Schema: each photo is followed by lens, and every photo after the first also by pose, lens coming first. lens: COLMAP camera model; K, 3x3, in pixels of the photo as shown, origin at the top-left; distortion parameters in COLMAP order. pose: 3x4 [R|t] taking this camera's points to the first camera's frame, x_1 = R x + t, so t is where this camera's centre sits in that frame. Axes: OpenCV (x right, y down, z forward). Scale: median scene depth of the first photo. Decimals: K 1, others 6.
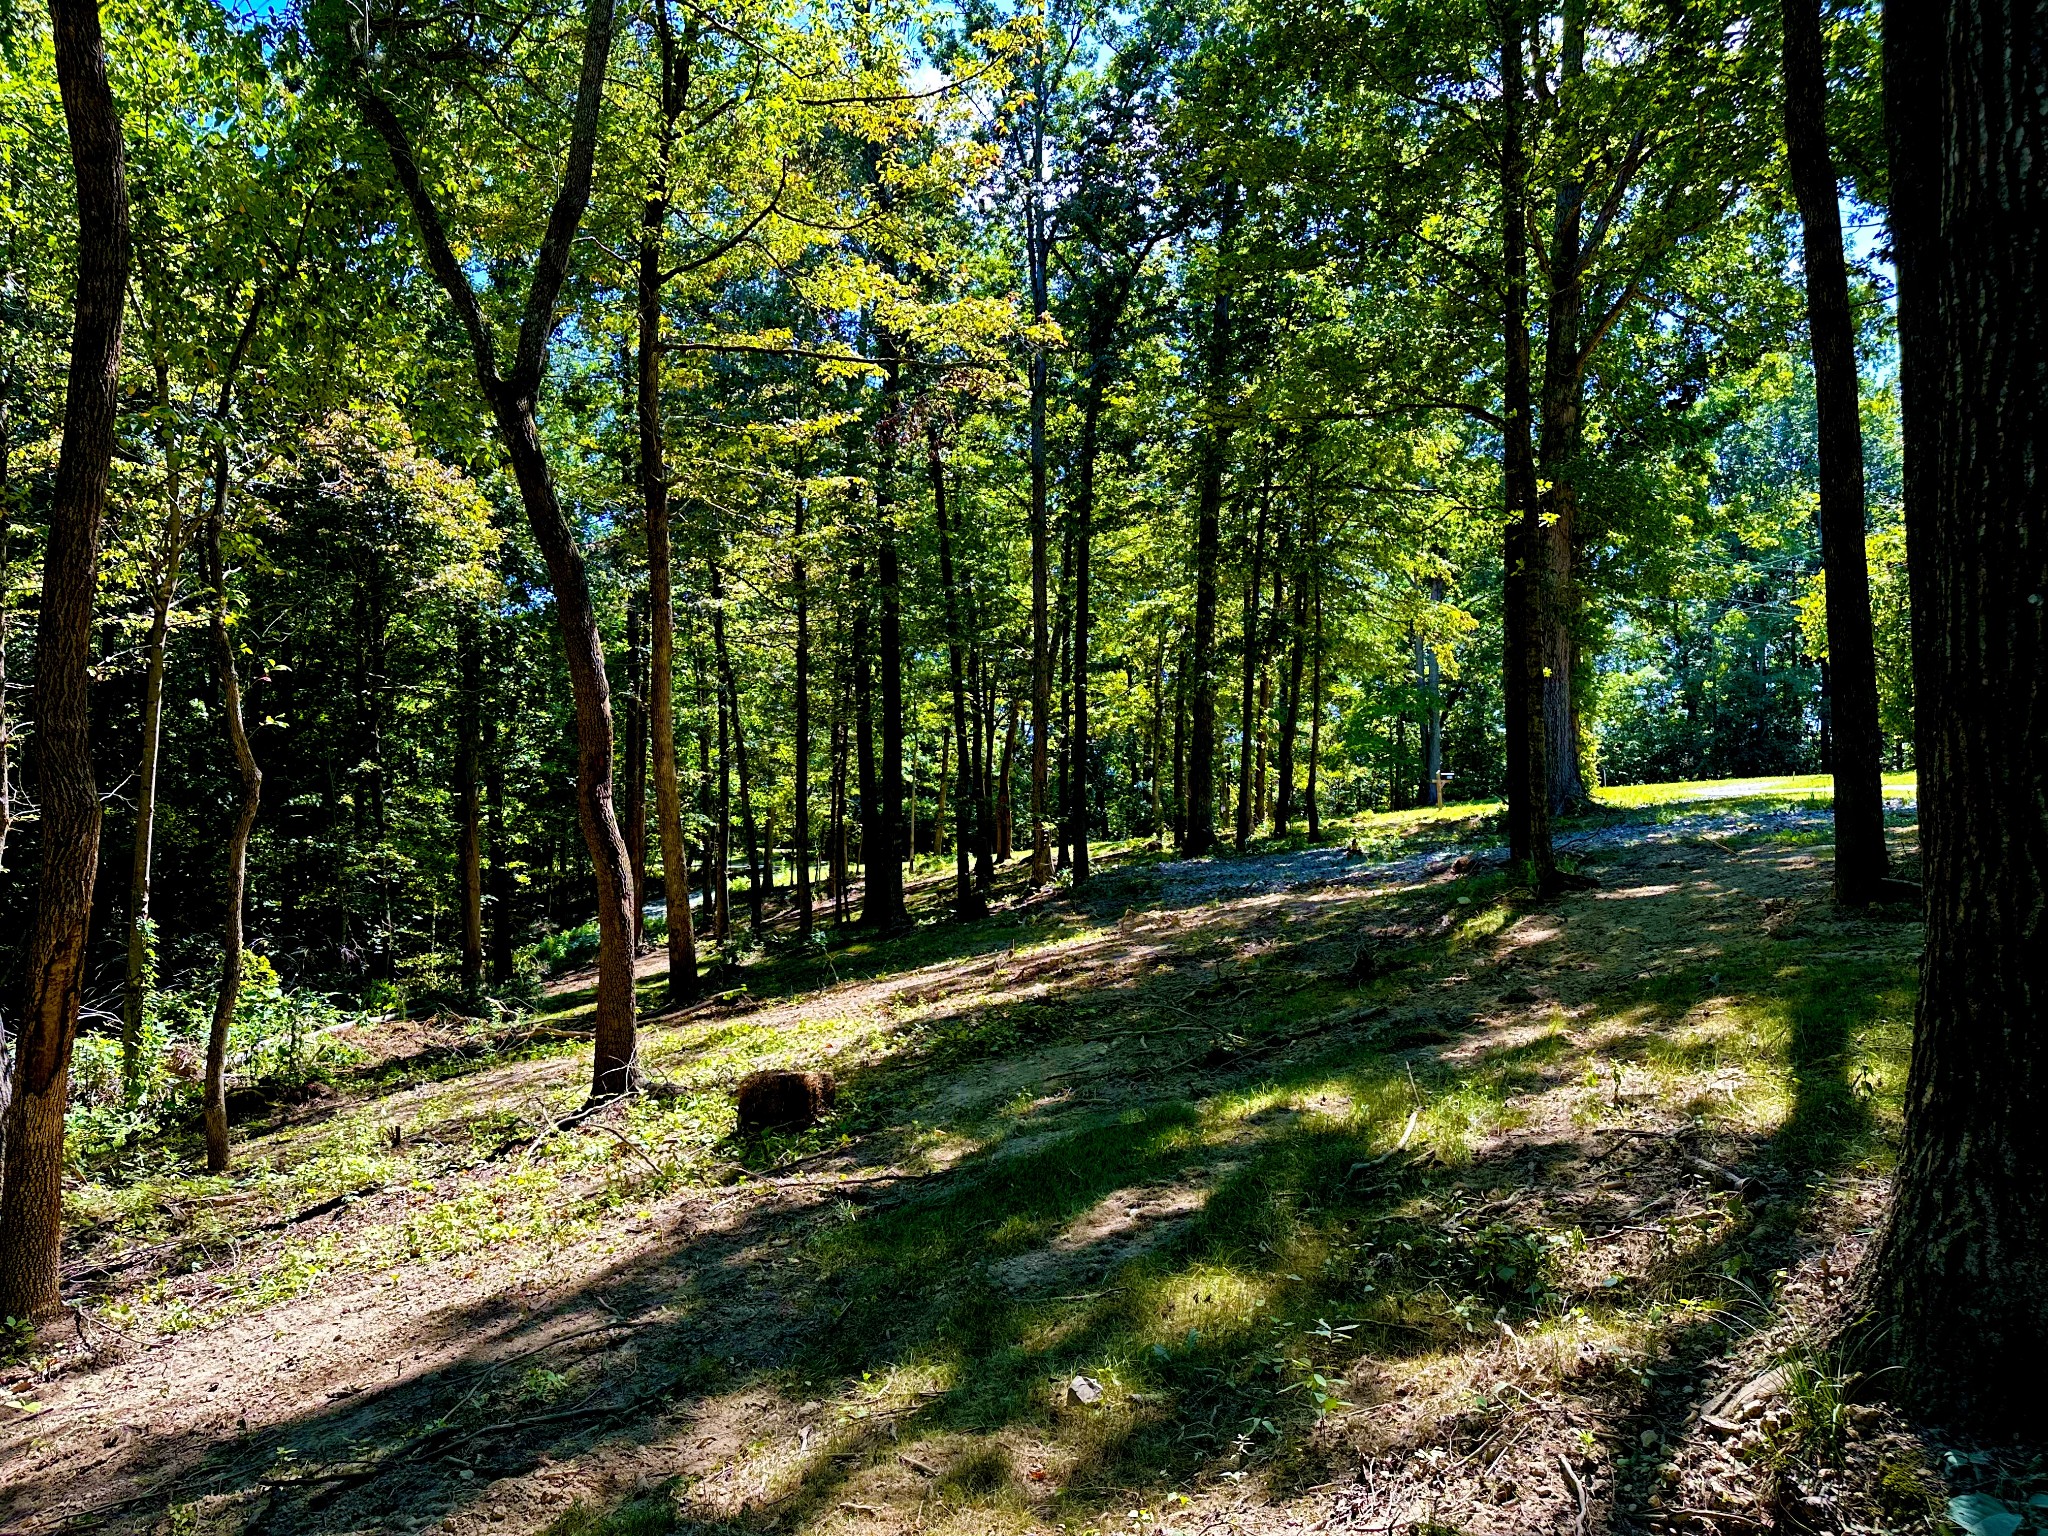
lens RADIAL K [[1449.4, 0, 1027.7], [0, 1449.4, 760.0], [0, 0, 1]] dist [0.031446, -0.033404]
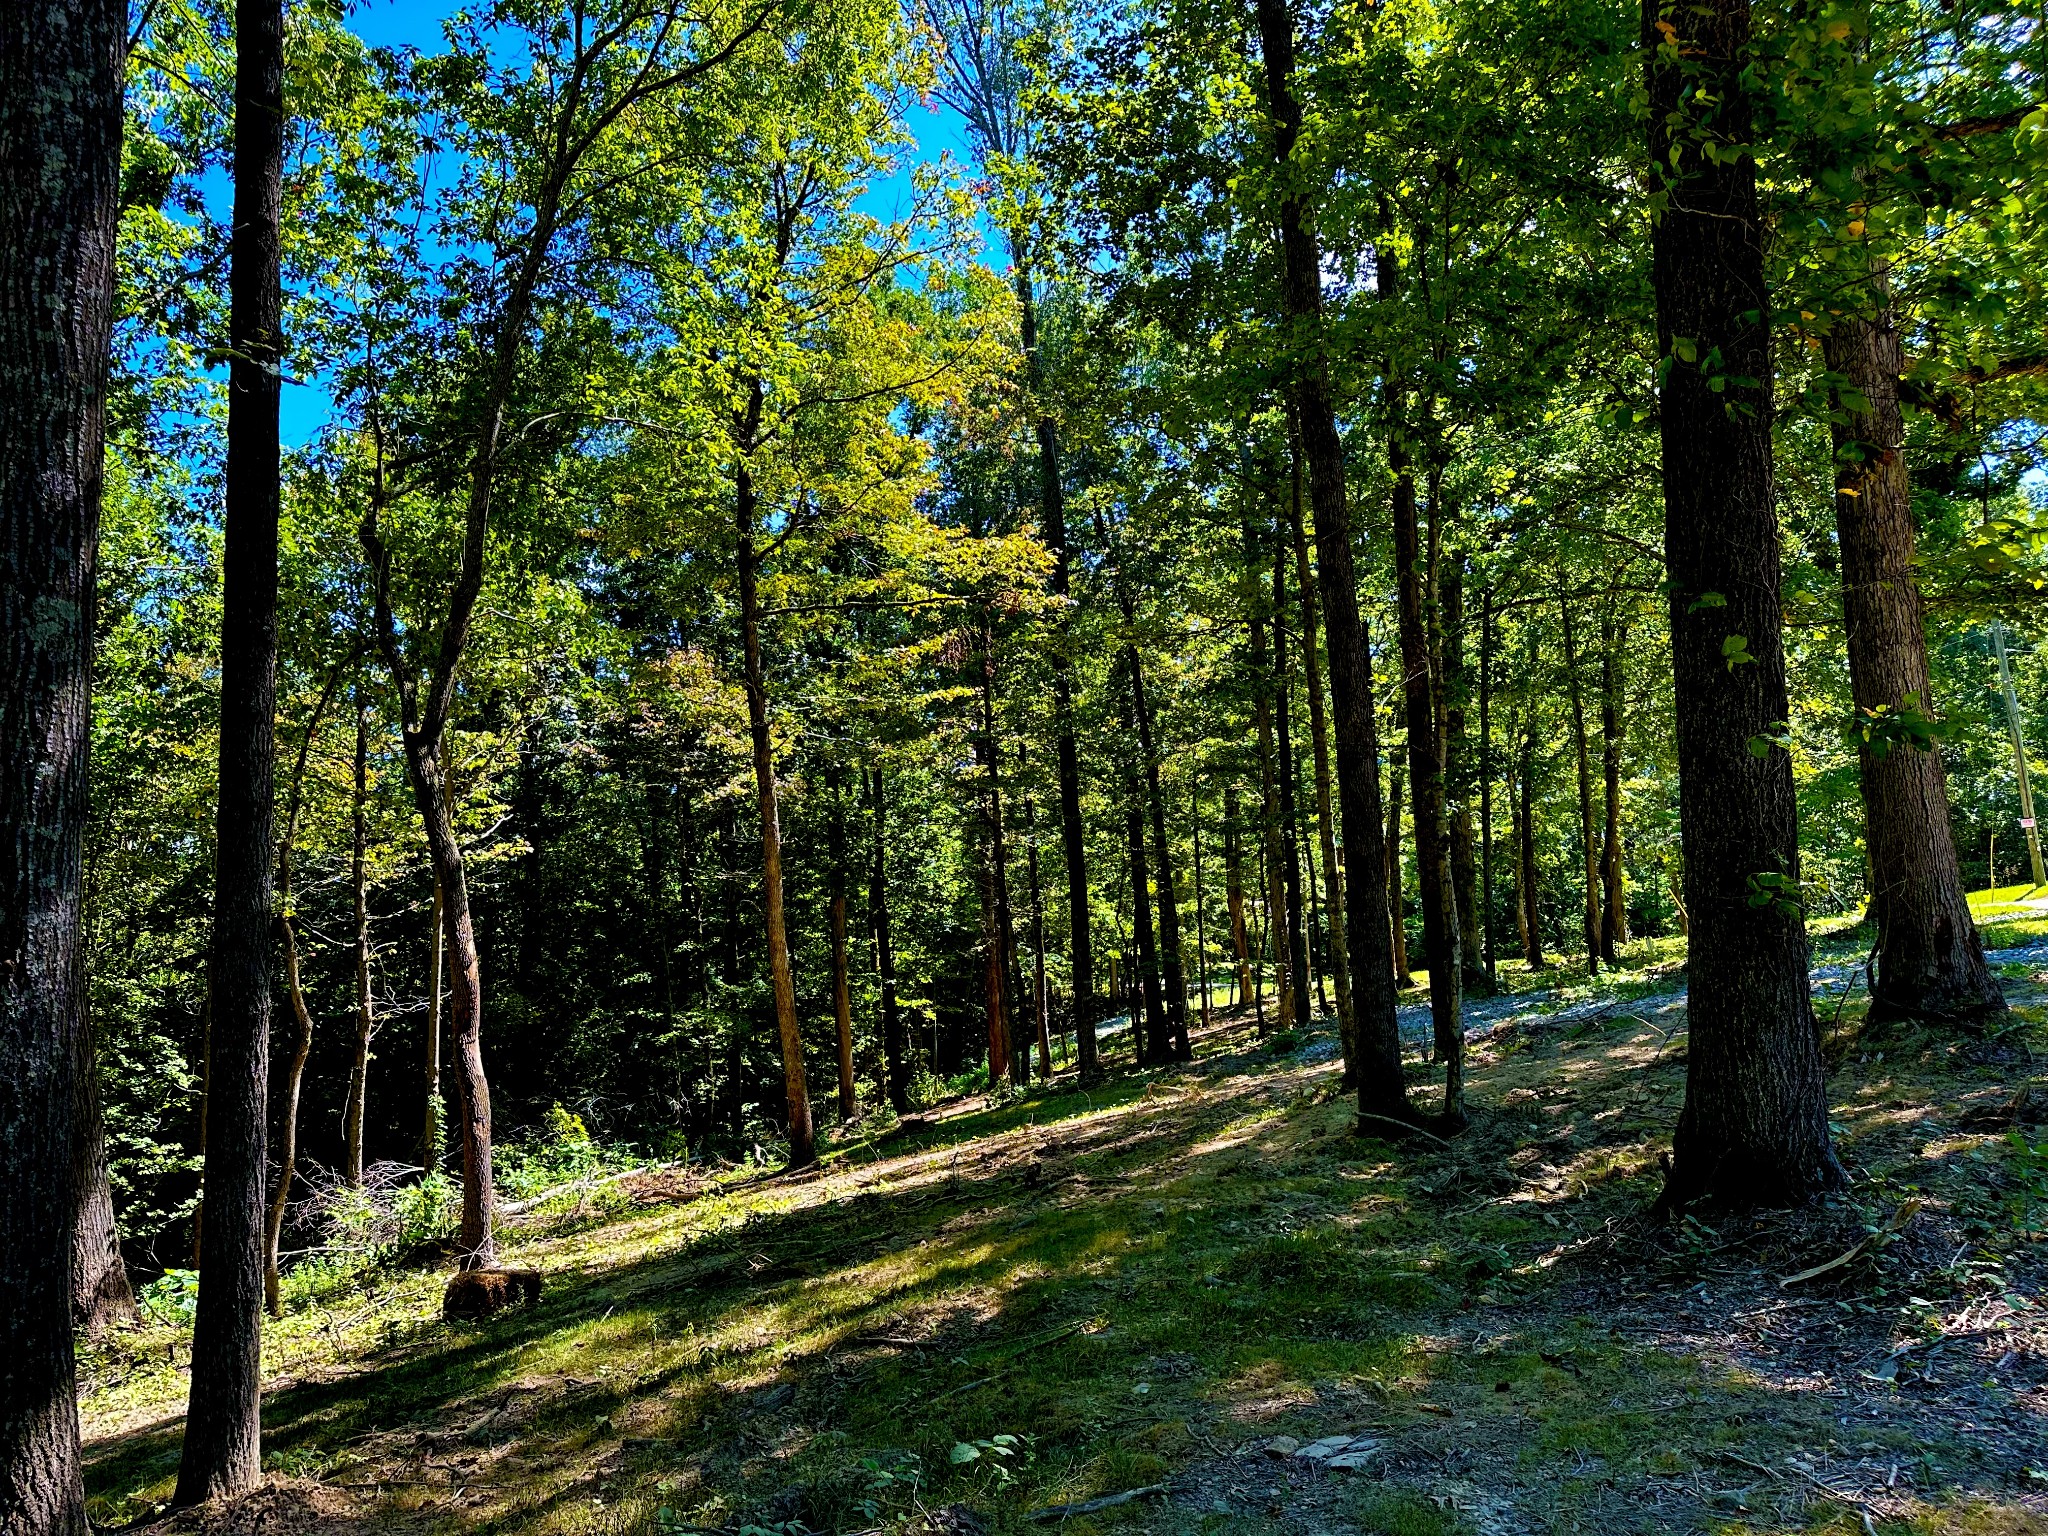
lens RADIAL K [[1437.4, 0, 1018.5], [0, 1437.4, 758.7], [0, 0, 1]] dist [0.144001, -0.223155]
pose [[0.924693, -0.092142, -0.369396, 0.404856], [0.066691, 0.994471, -0.081117, -0.053018], [0.374828, 0.050373, 0.925725, -0.036660]]
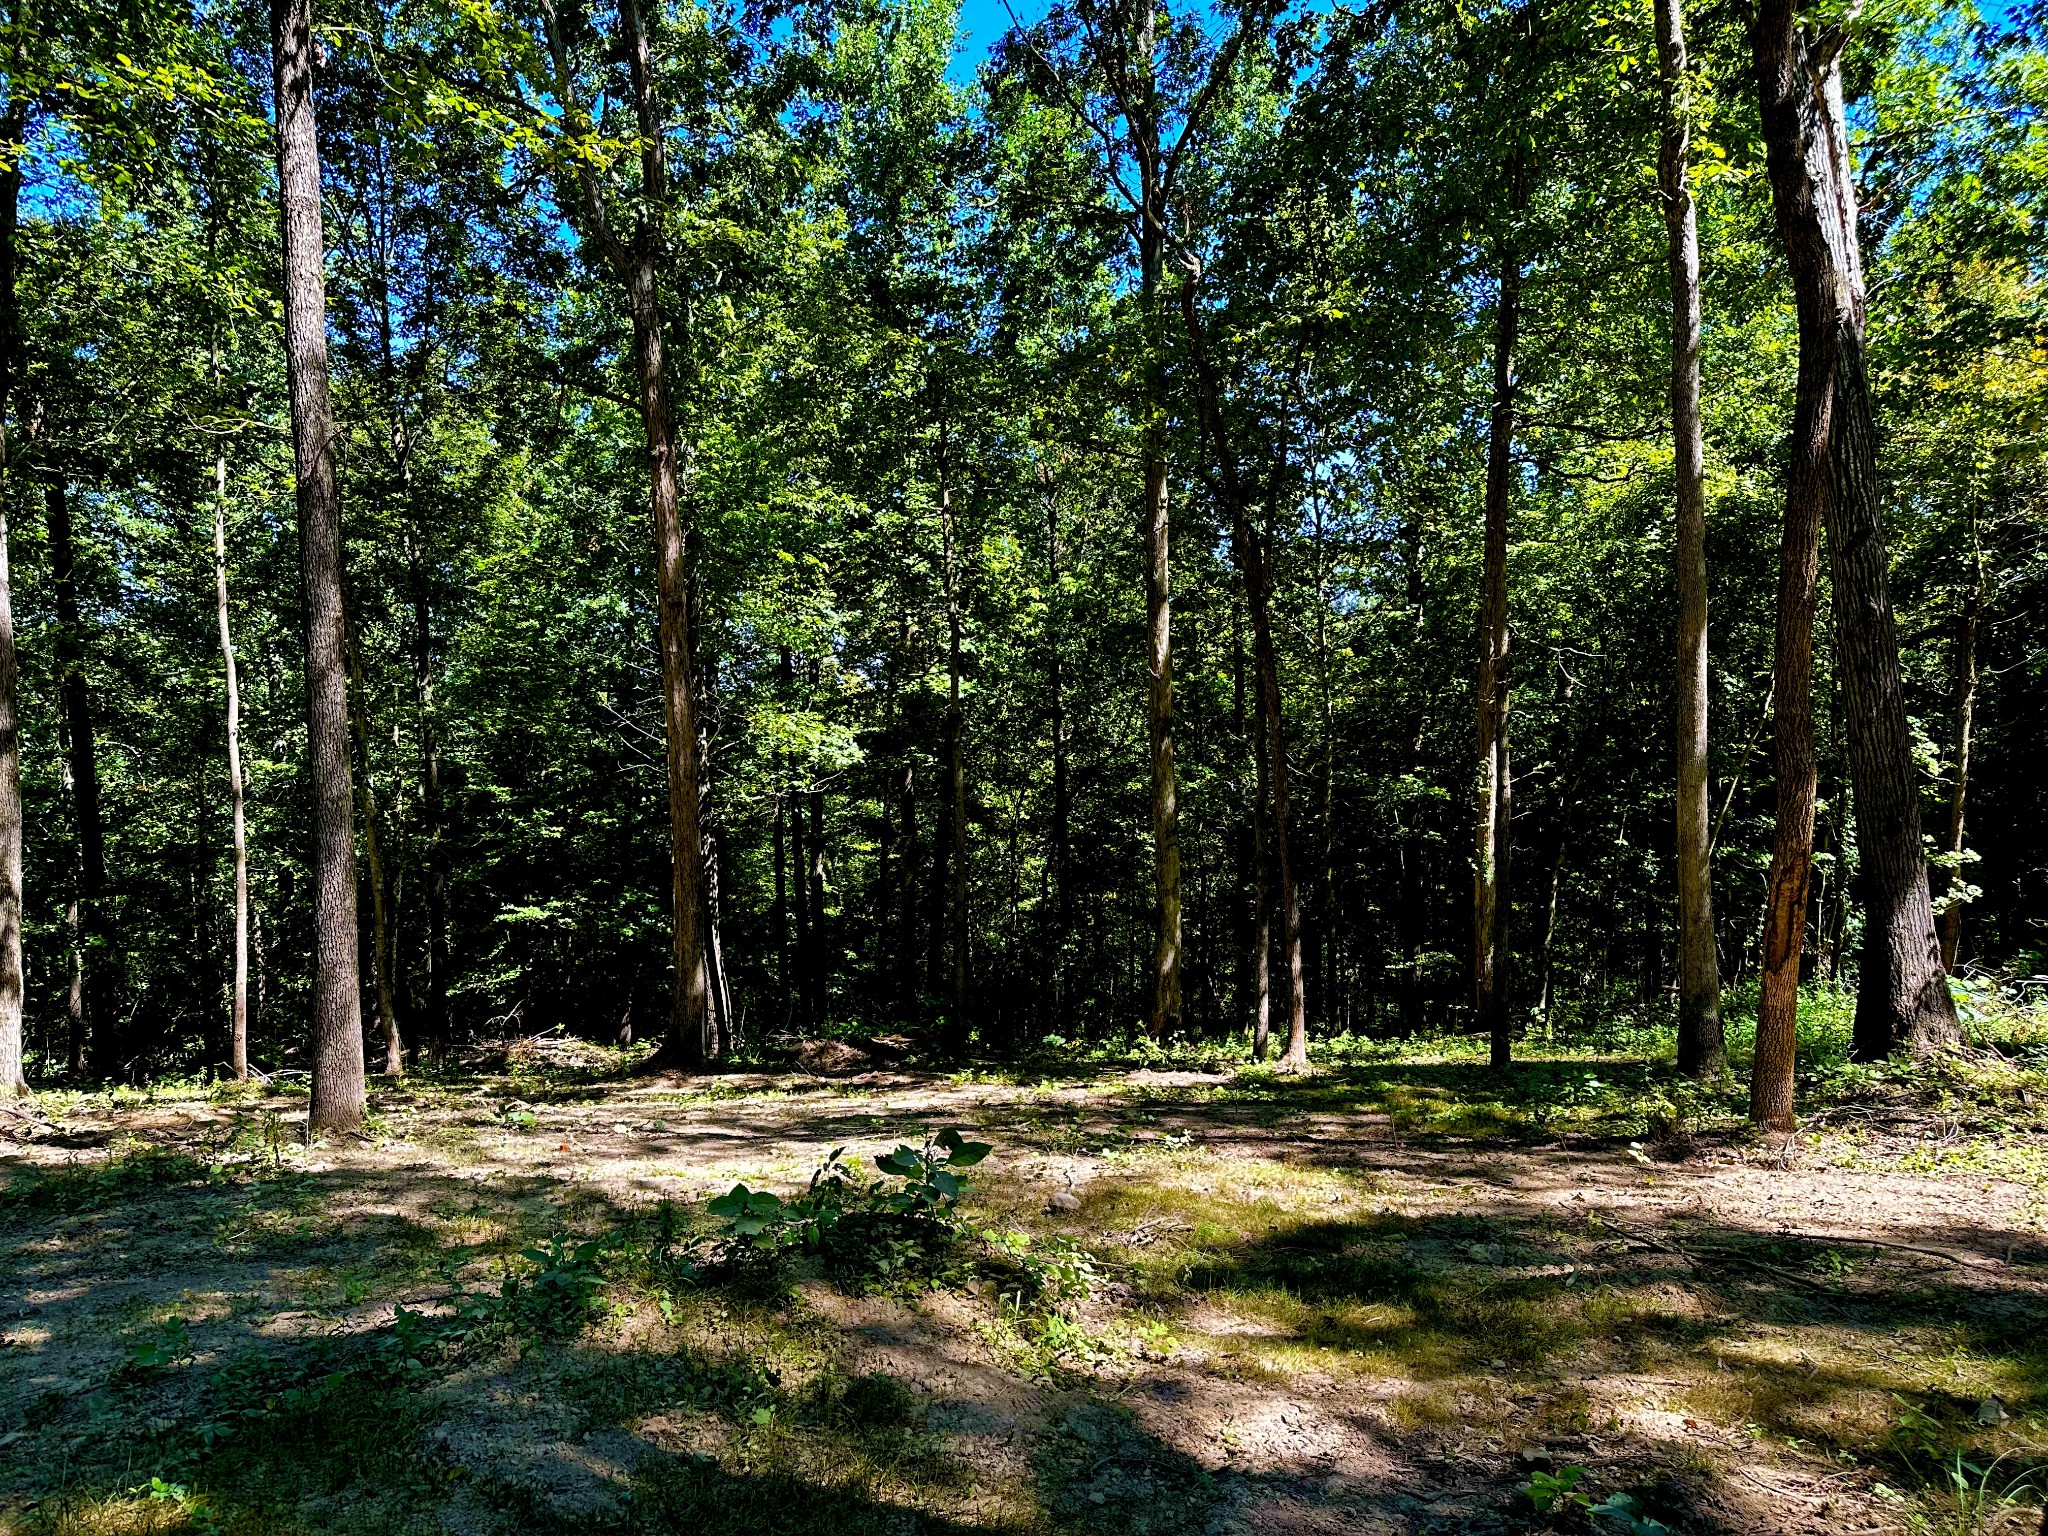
lens RADIAL K [[1444.1, 0, 974.2], [0, 1444.1, 777.6], [0, 0, 1]] dist [0.004836, 0.002291]
pose [[0.125505, 0.062678, -0.990111, 0.225442], [0.059404, 0.995737, 0.070565, -0.039522], [0.990313, -0.067673, 0.121247, 0.024265]]
